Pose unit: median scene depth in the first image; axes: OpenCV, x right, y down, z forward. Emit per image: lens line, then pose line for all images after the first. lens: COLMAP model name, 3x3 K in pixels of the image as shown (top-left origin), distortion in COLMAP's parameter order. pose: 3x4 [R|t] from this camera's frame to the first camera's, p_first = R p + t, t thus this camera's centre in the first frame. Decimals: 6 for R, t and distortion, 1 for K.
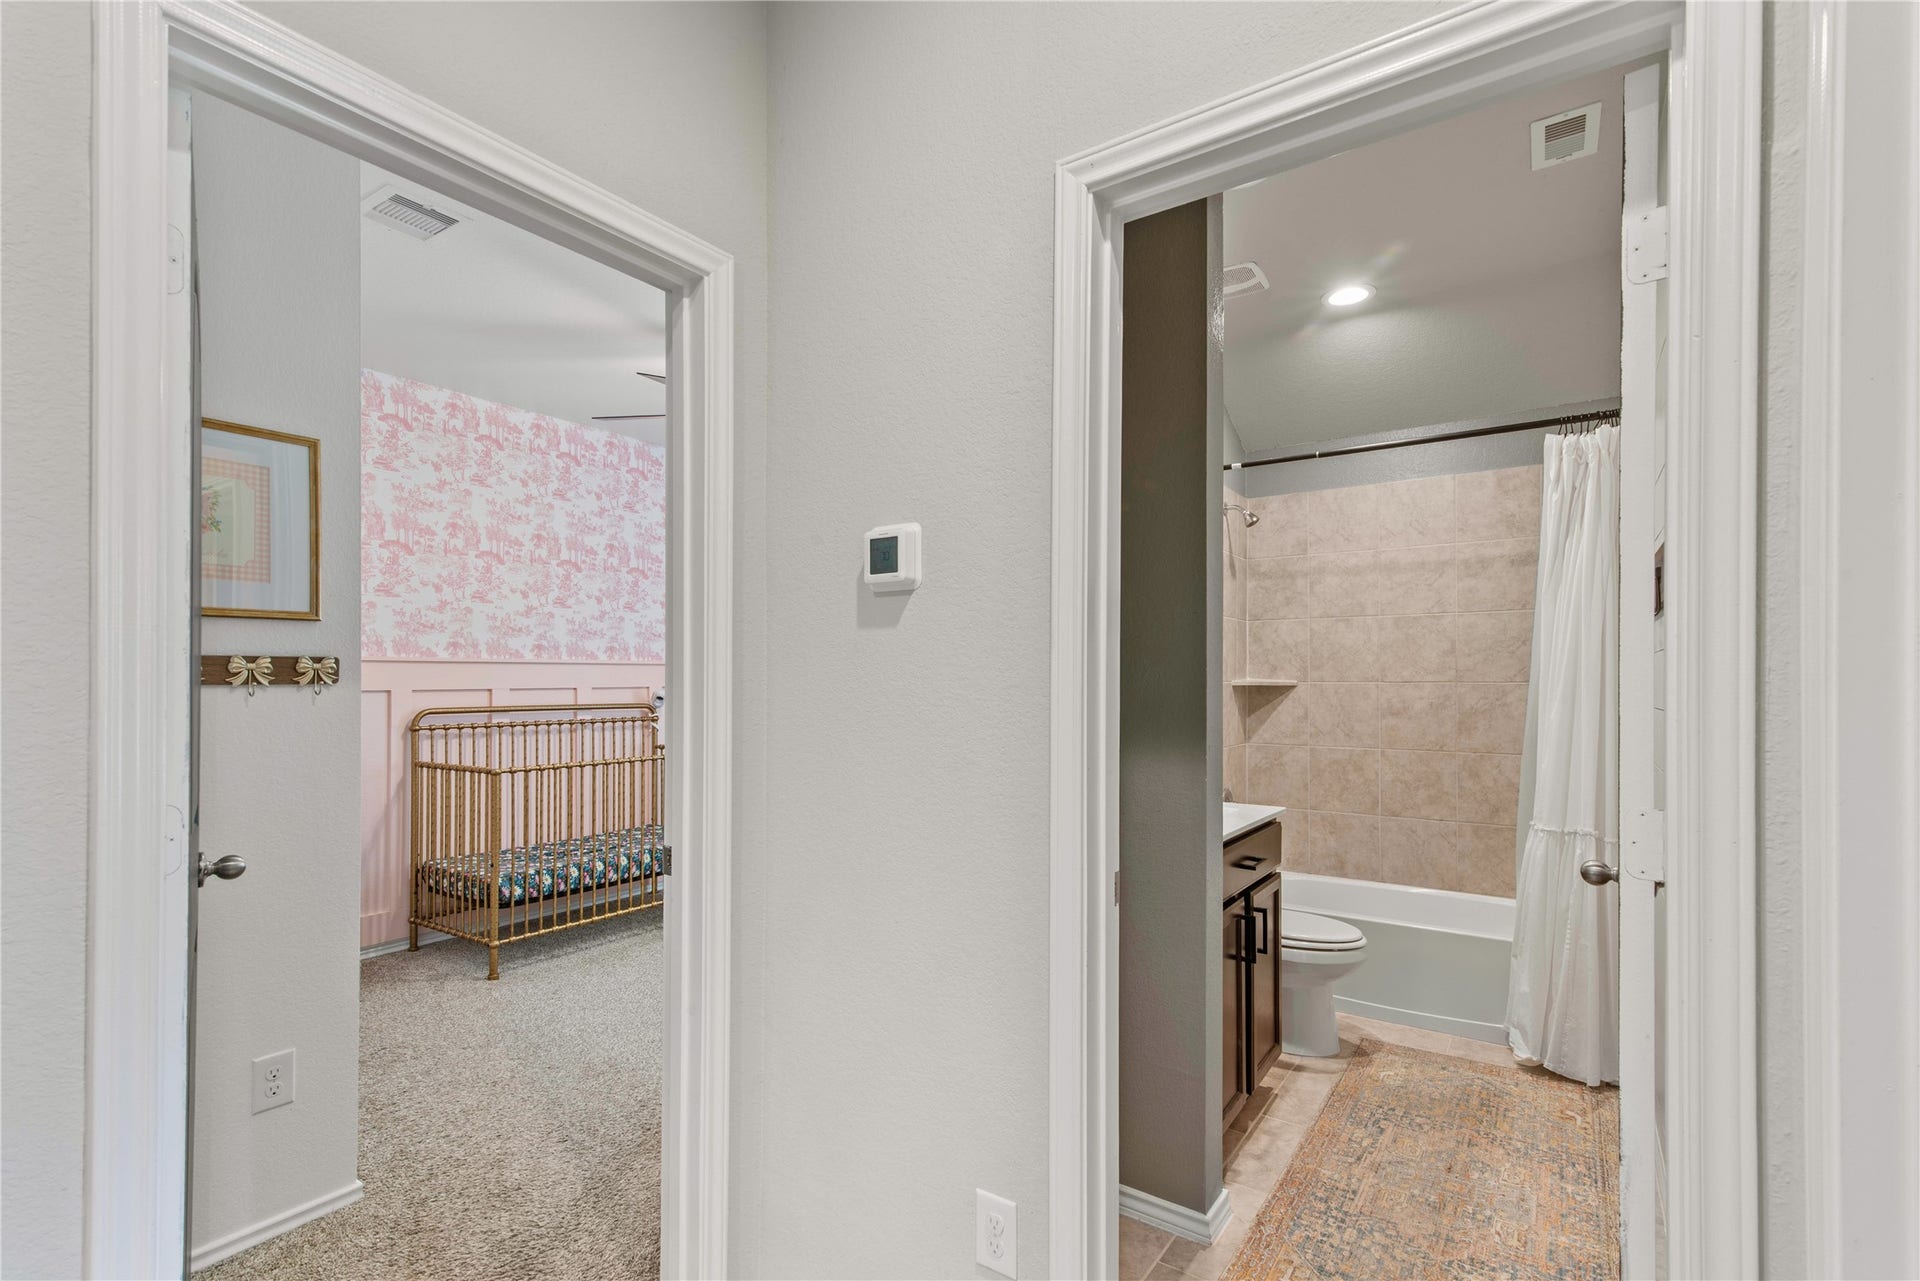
lens RADIAL K [[879.9, 0, 967.3], [0, 879.9, 679.5], [0, 0, 1]] dist [0.002890, -0.000260]
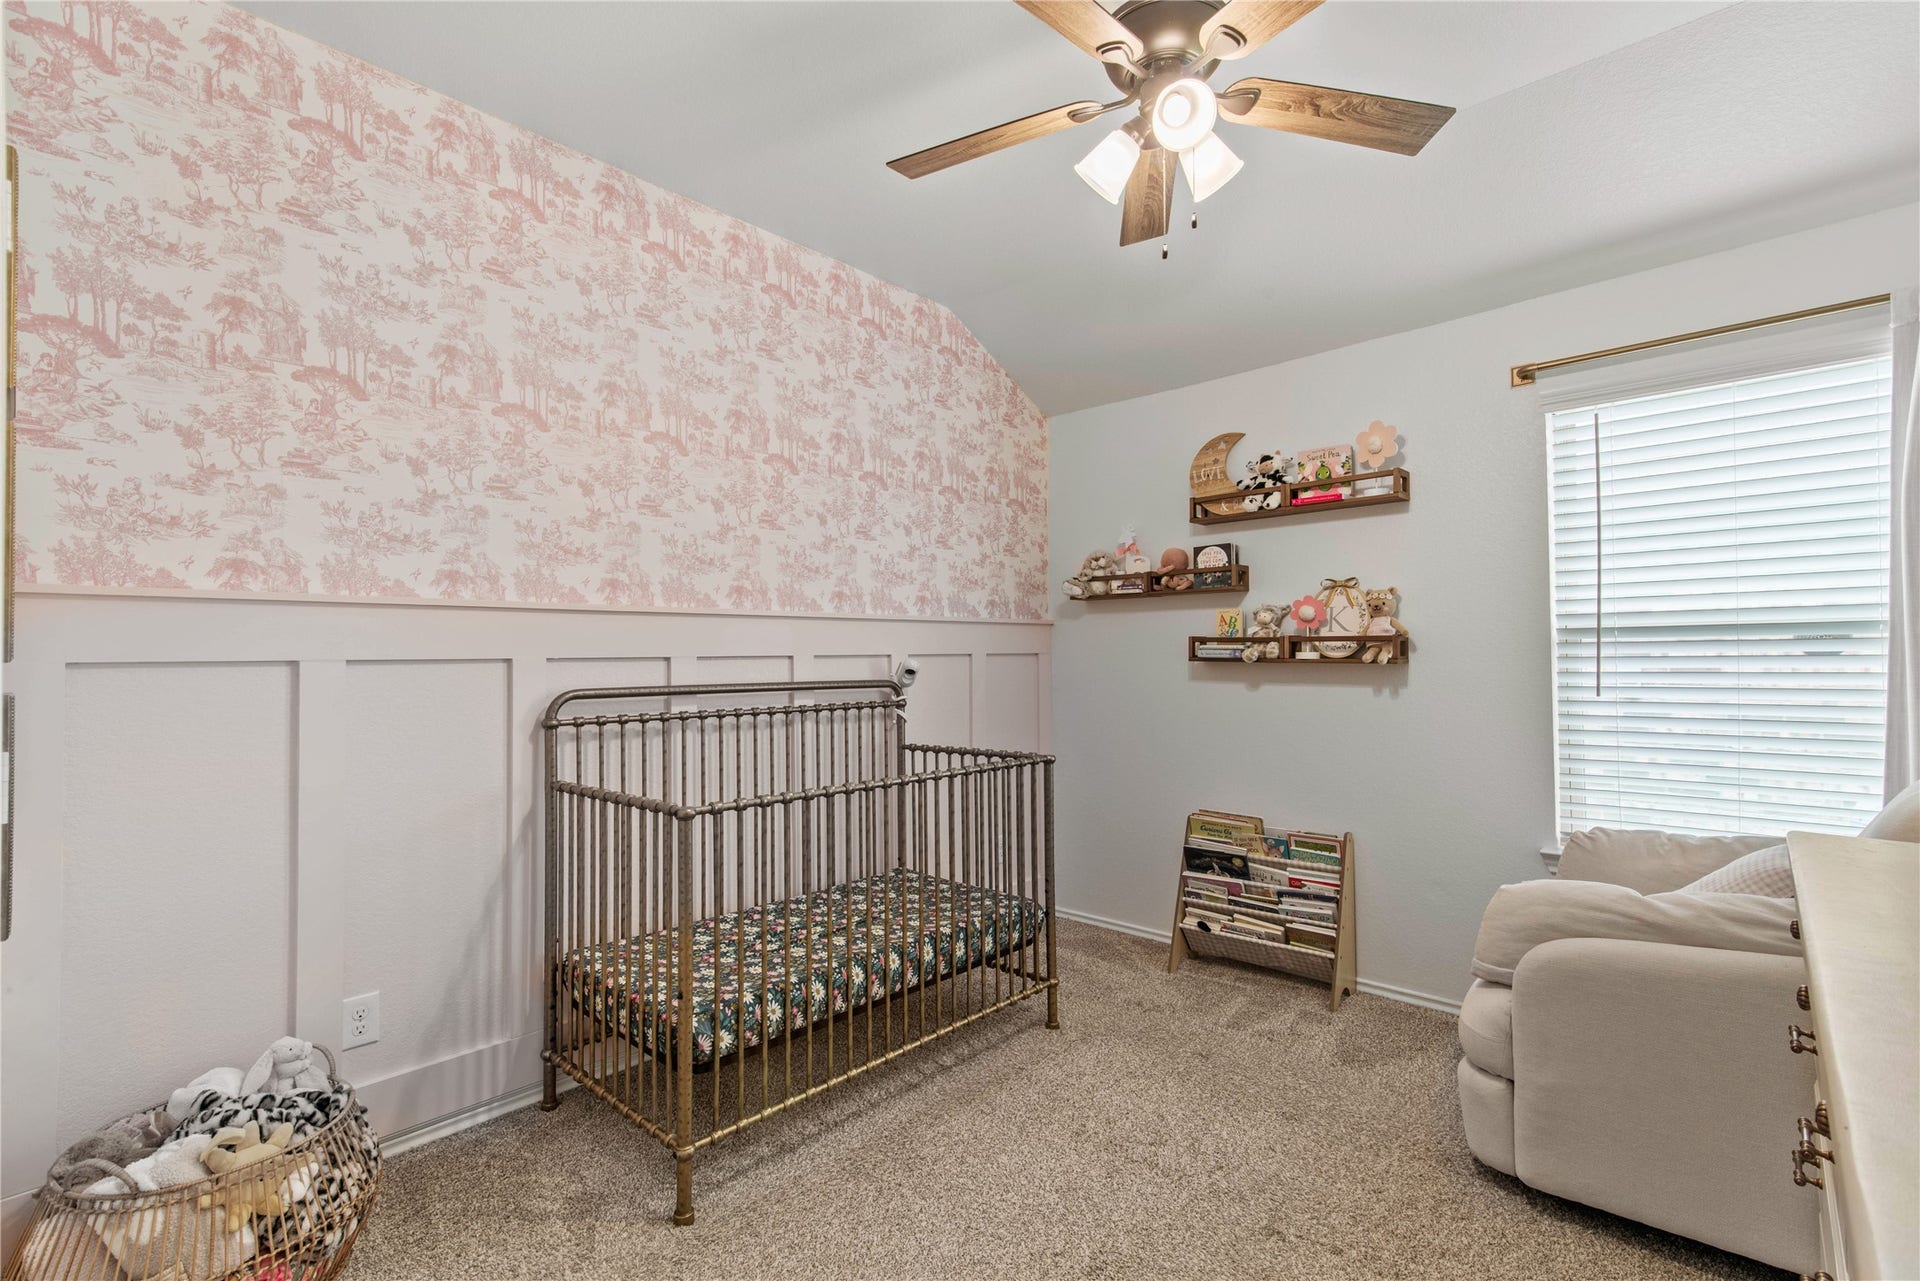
lens RADIAL K [[879.9, 0, 960.3], [0, 879.9, 647.3], [0, 0, 1]] dist [0.002890, -0.000260]
pose [[0.987571, -0.010073, -0.156853, -0.256551], [0.008613, 0.999913, -0.009984, 0.012450], [0.156940, 0.008509, 0.987572, 0.448089]]
